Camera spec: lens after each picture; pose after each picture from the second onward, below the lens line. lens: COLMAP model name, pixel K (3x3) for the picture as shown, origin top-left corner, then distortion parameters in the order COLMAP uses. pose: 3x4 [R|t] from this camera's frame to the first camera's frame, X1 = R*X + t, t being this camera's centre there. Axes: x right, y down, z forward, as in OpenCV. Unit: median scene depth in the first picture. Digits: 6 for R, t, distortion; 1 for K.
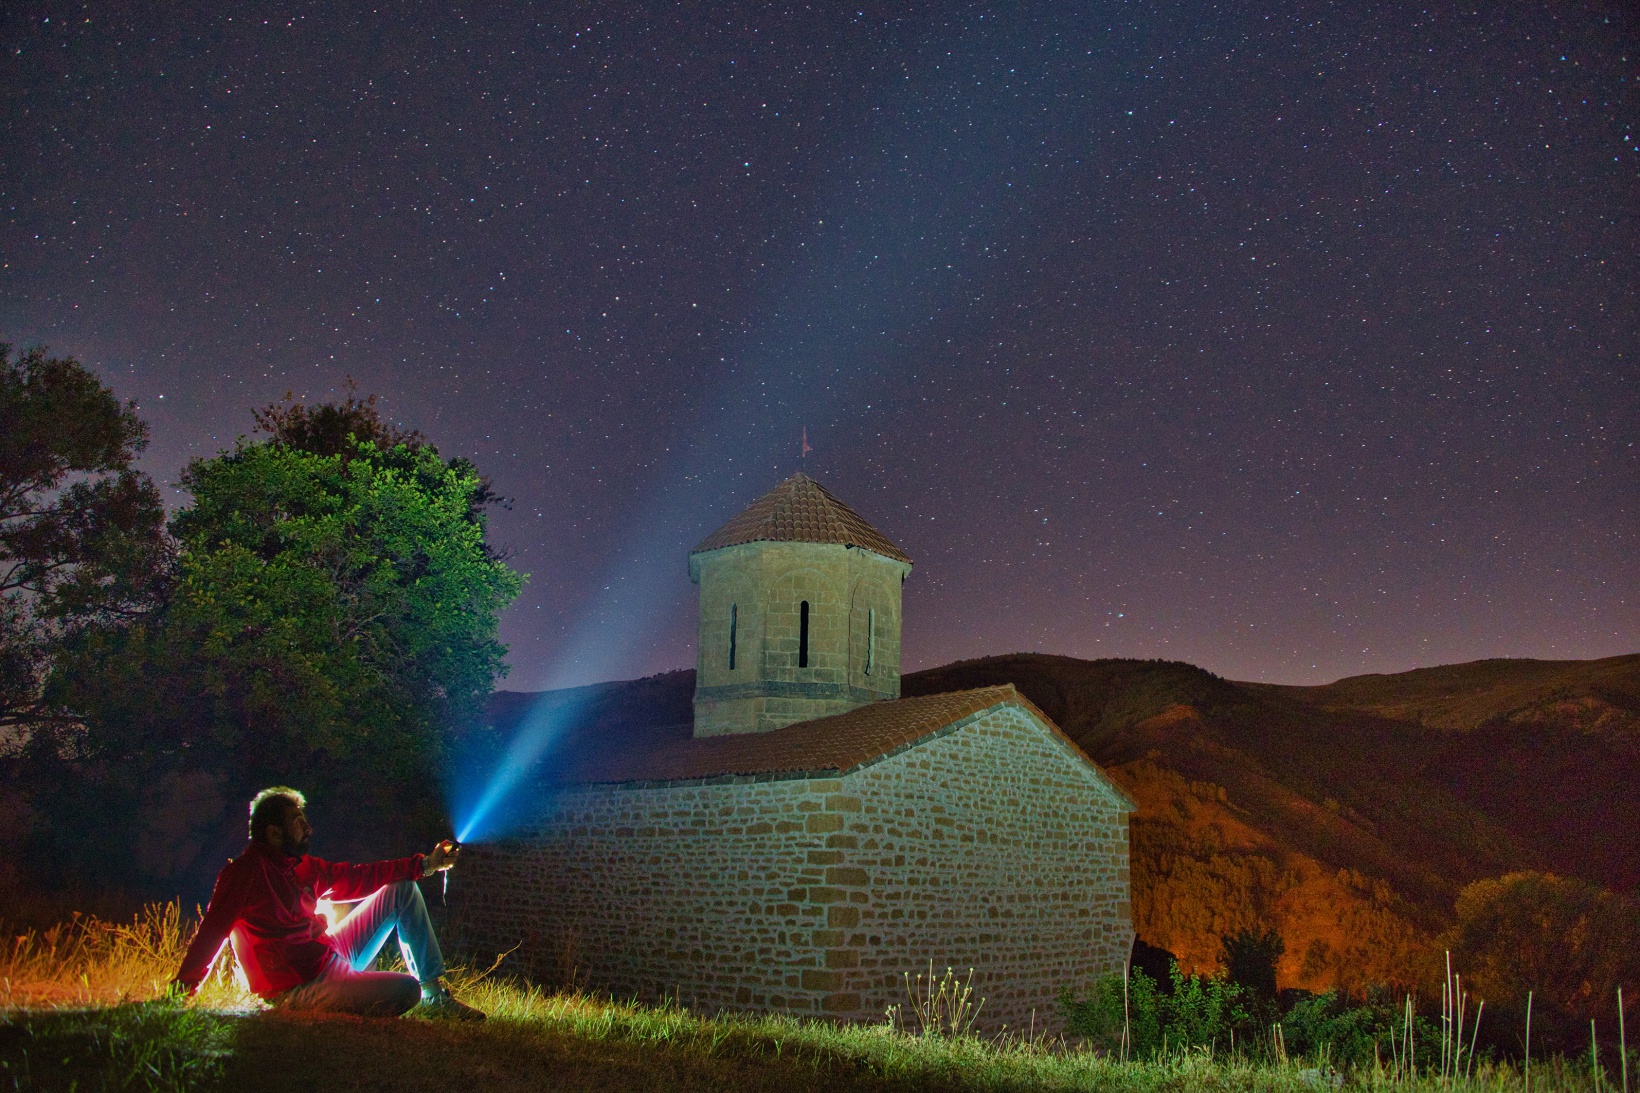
lens RADIAL K [[1326.6, 0, 820.0], [0, 1326.6, 553.9], [0, 0, 1]] dist [-0.139914, 0.092769]
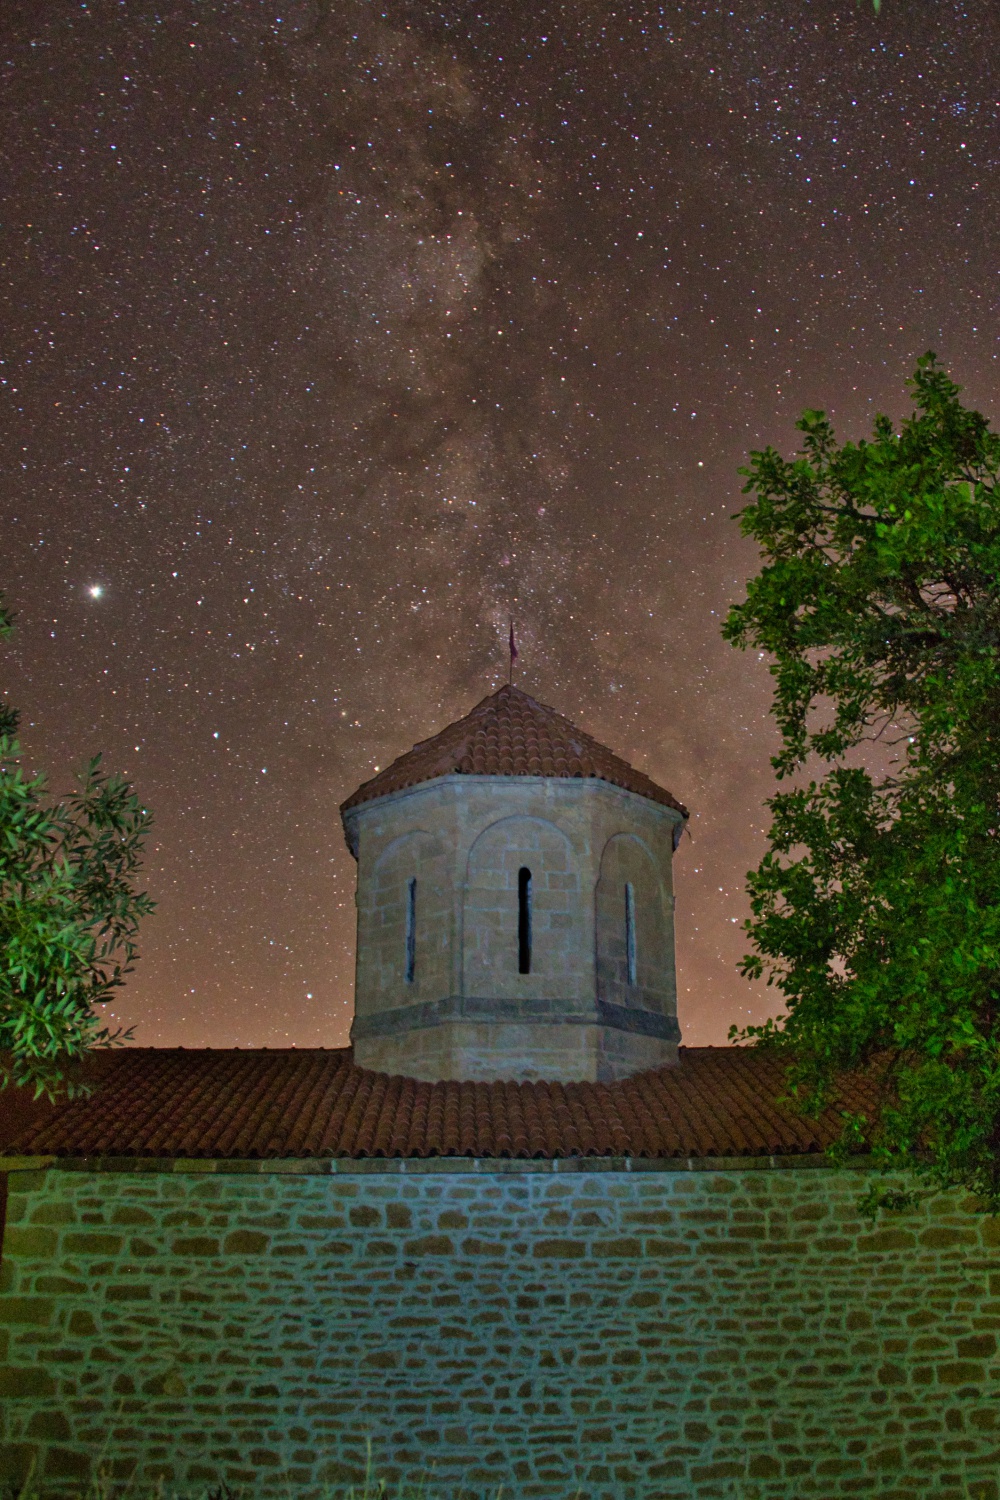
lens RADIAL K [[1448.7, 0, 587.6], [0, 1448.7, 748.9], [0, 0, 1]] dist [-0.141523, 0.101584]
pose [[0.700264, 0.233943, 0.674463, -0.601258], [-0.154466, 0.972052, -0.176789, 0.114667], [-0.696972, 0.019617, 0.716830, 0.572668]]
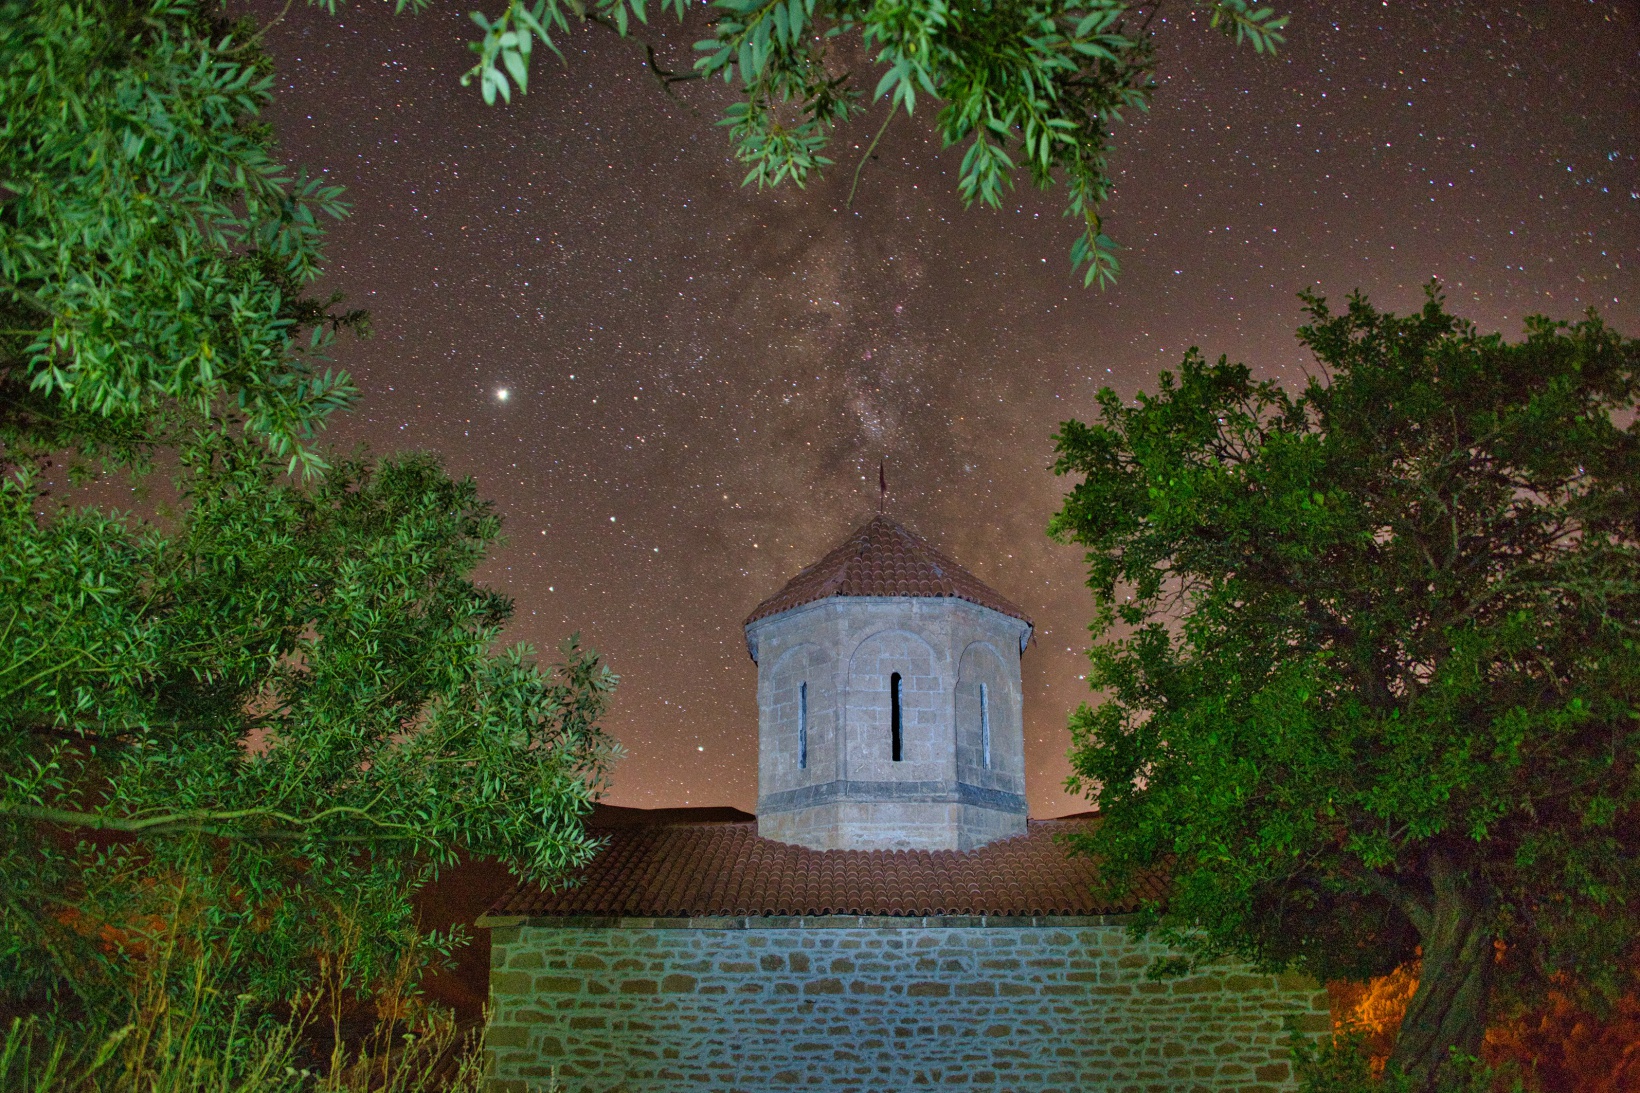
lens RADIAL K [[1303.9, 0, 822.8], [0, 1303.9, 602.7], [0, 0, 1]] dist [-0.099229, 0.007933]
pose [[0.764803, 0.183884, 0.617466, -0.651859], [-0.151179, 0.982866, -0.105450, 0.095818], [-0.626276, -0.012700, 0.779498, 0.526404]]
